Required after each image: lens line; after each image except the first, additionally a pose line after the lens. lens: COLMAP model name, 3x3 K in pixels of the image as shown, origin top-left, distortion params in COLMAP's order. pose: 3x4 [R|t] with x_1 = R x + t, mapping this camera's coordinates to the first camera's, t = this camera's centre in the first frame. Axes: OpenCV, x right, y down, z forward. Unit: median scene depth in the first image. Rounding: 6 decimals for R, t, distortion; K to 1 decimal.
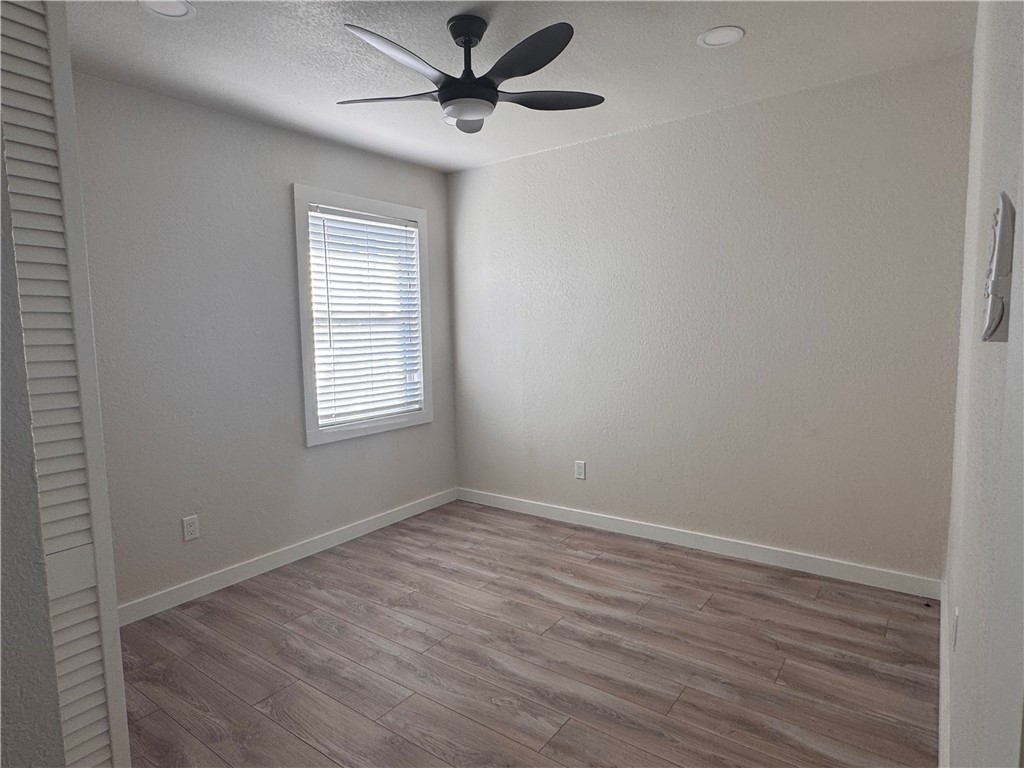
lens RADIAL K [[586.3, 0, 507.7], [0, 586.3, 382.7], [0, 0, 1]] dist [0.000288, 0.000071]
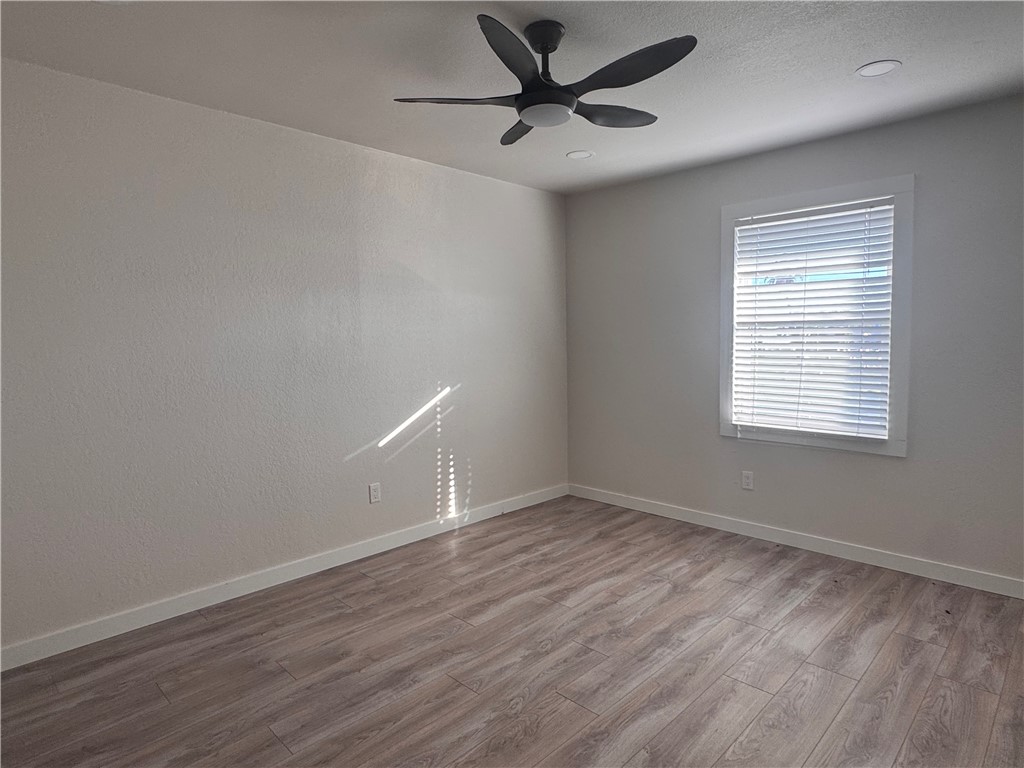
lens RADIAL K [[586.3, 0, 507.7], [0, 586.3, 382.7], [0, 0, 1]] dist [0.000288, 0.000071]
pose [[-0.149683, 0.100395, -0.983624, 0.830025], [-0.084068, 0.989937, 0.113833, -0.097984], [0.985154, 0.099730, -0.139737, 0.779625]]
